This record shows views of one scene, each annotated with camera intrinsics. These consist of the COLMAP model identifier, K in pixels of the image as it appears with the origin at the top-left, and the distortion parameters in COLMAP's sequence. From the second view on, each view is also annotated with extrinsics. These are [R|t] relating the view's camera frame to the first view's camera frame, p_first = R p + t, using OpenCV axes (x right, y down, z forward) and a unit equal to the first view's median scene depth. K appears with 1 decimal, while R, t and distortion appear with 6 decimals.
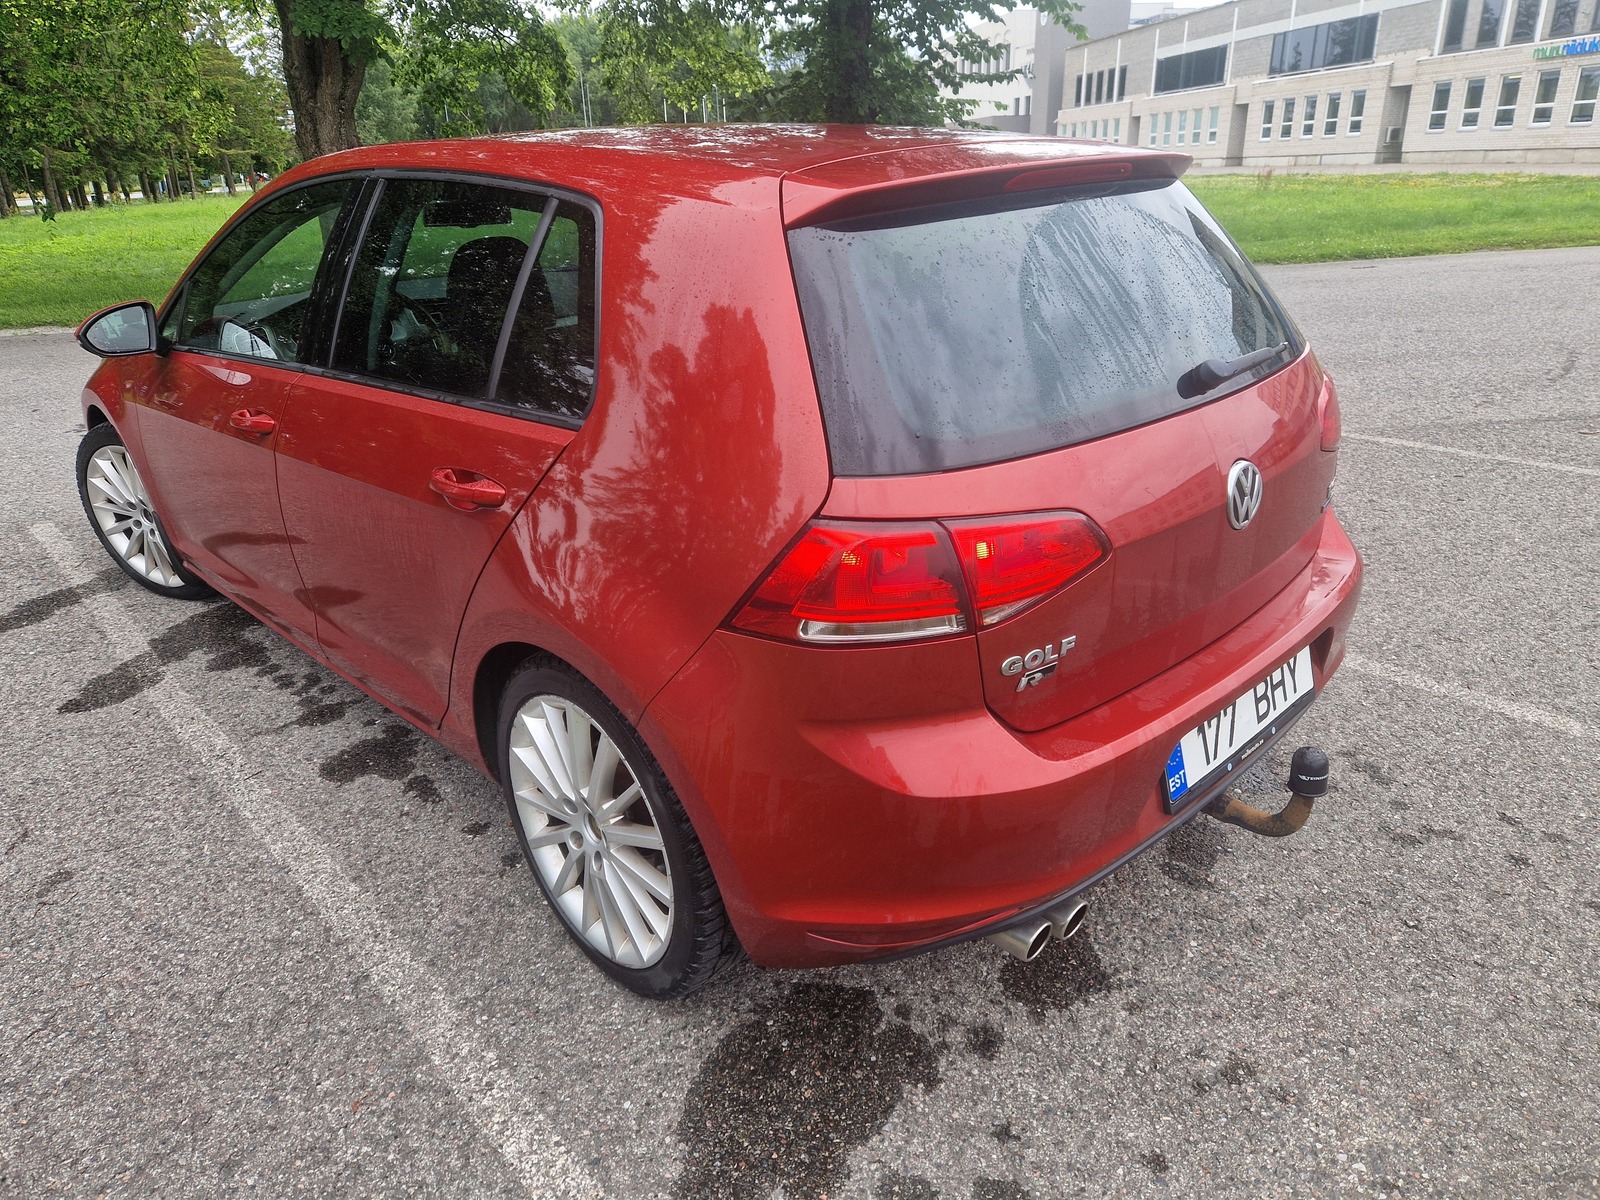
lens RADIAL K [[1060.2, 0, 803.5], [0, 1060.2, 582.8], [0, 0, 1]] dist [0.088936, -0.078841]
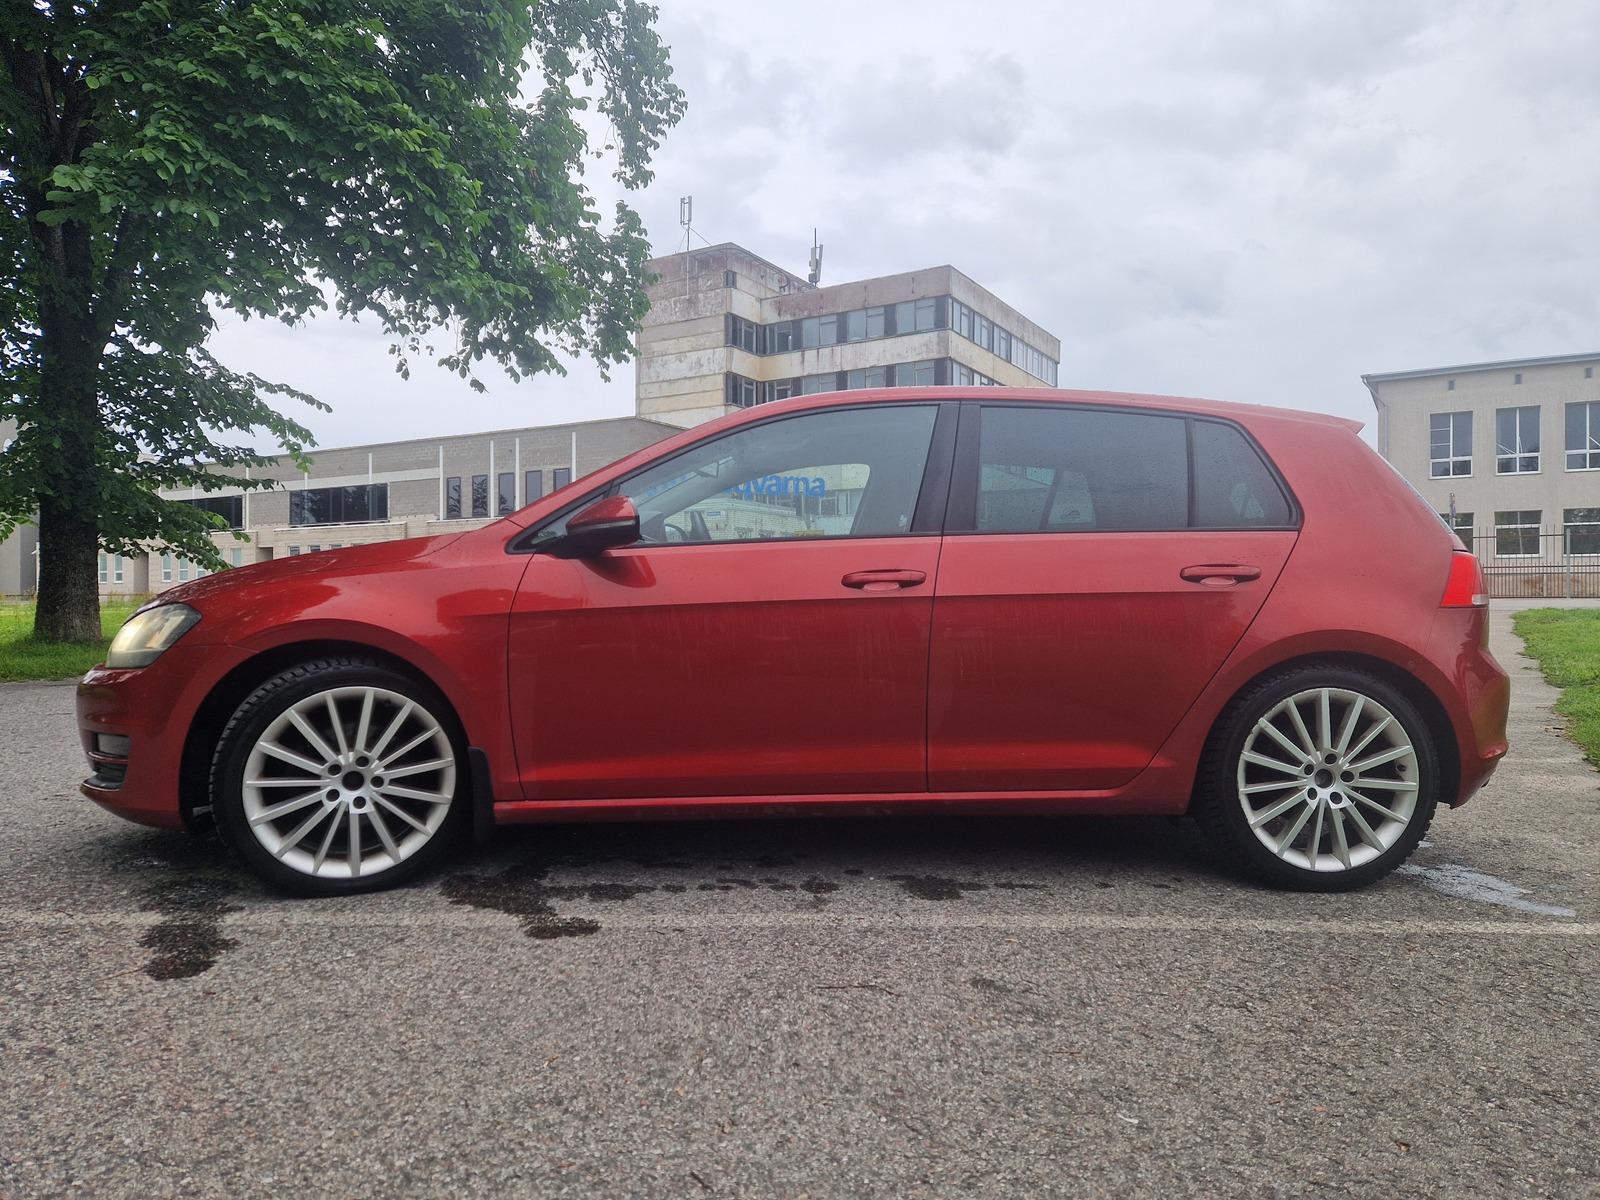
lens RADIAL K [[1060.2, 0, 803.5], [0, 1060.2, 582.8], [0, 0, 1]] dist [0.088936, -0.078841]
pose [[0.648466, 0.034871, 0.760444, -1.834906], [0.260616, 0.928414, -0.264813, 0.178882], [-0.715242, 0.369907, 0.592957, 0.486961]]
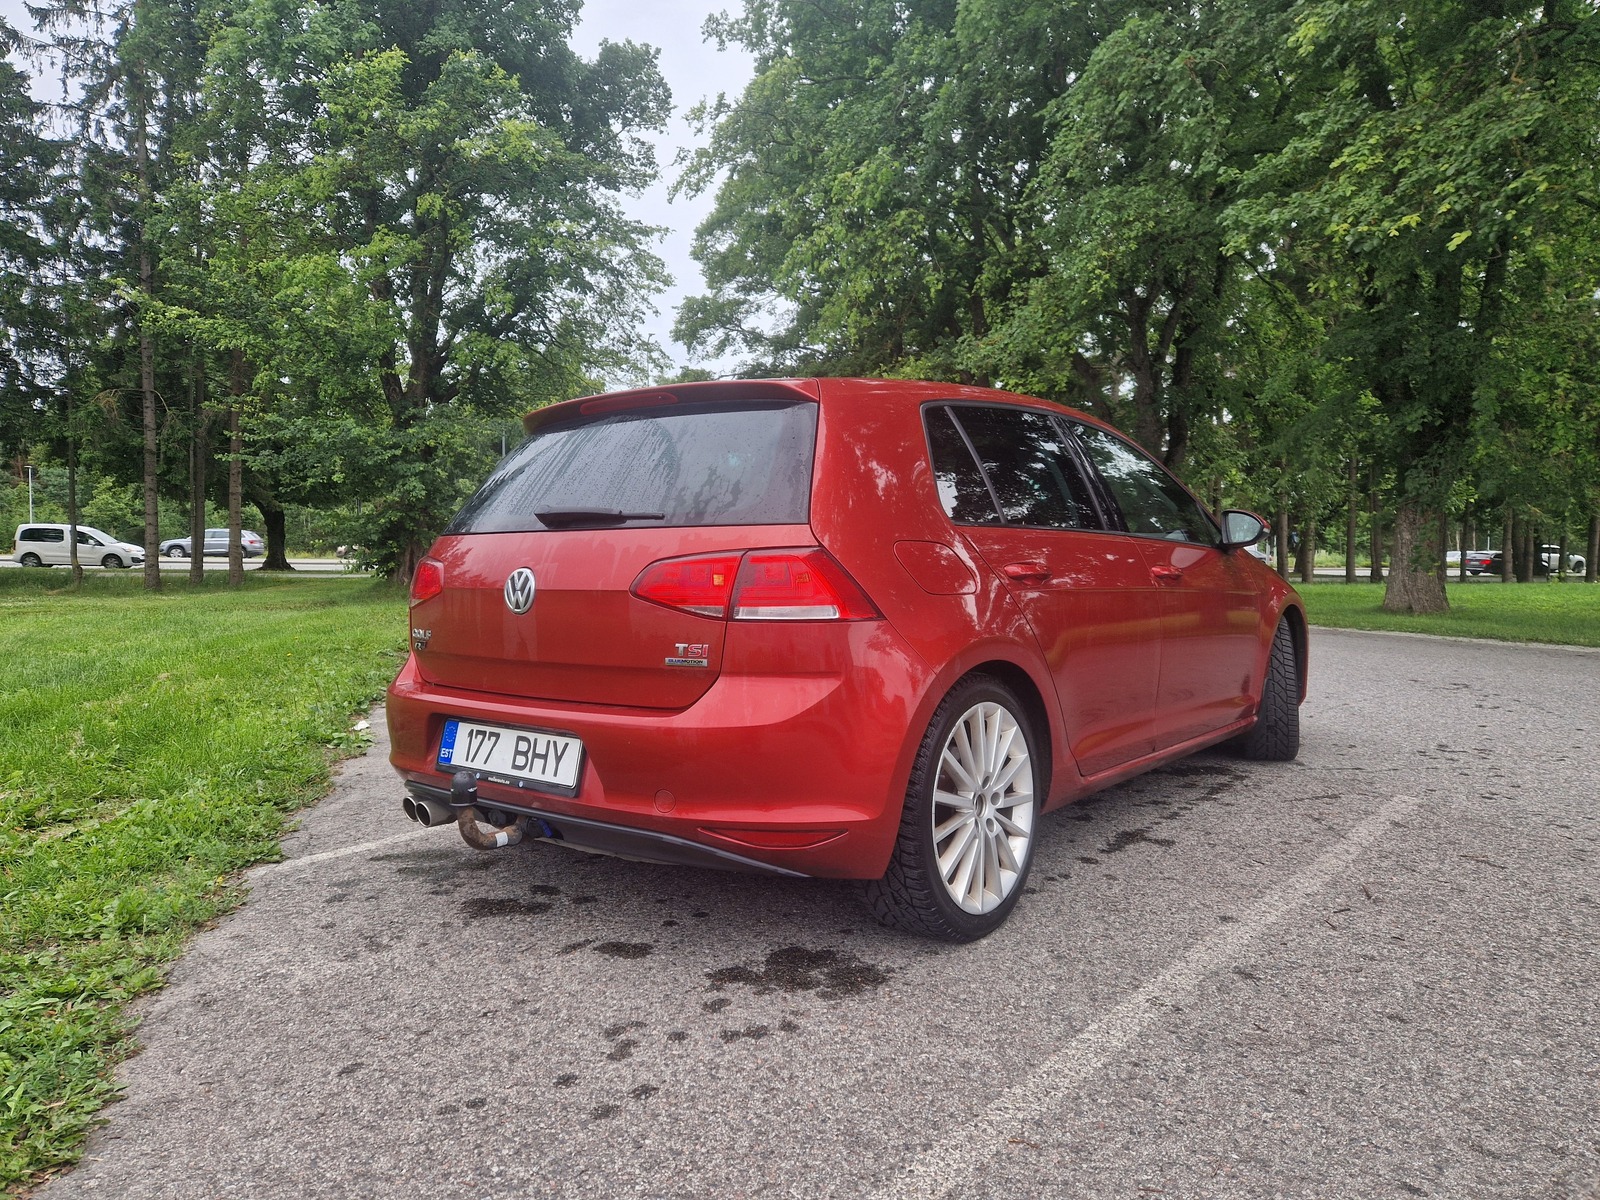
lens RADIAL K [[1060.2, 0, 803.5], [0, 1060.2, 582.8], [0, 0, 1]] dist [0.088936, -0.078841]
pose [[0.133396, 0.061814, -0.989133, 1.725816], [-0.368423, 0.929620, 0.008409, -0.224239], [0.920038, 0.363298, 0.146781, 1.020638]]
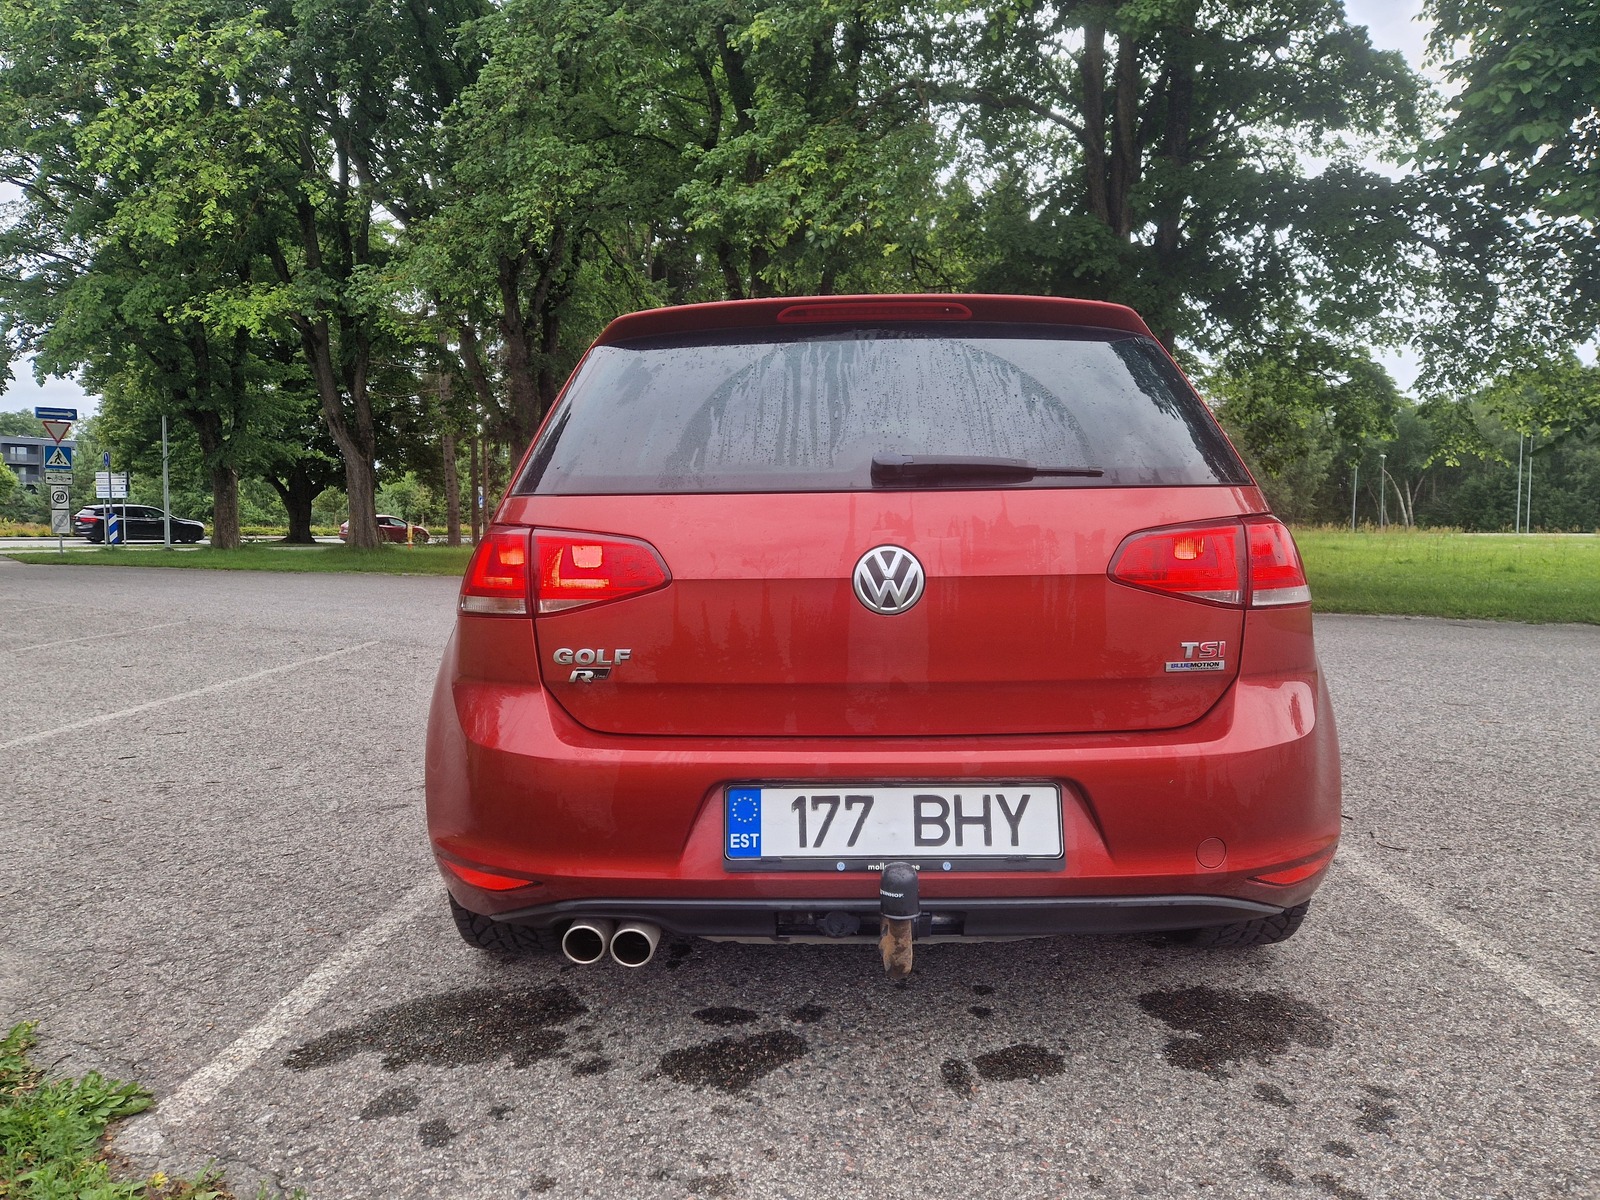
lens RADIAL K [[1060.2, 0, 803.5], [0, 1060.2, 582.8], [0, 0, 1]] dist [0.088936, -0.078841]
pose [[0.713433, 0.076398, -0.696546, 0.930257], [-0.279995, 0.942314, -0.183429, 0.109986], [0.642352, 0.325894, 0.693669, 0.238739]]
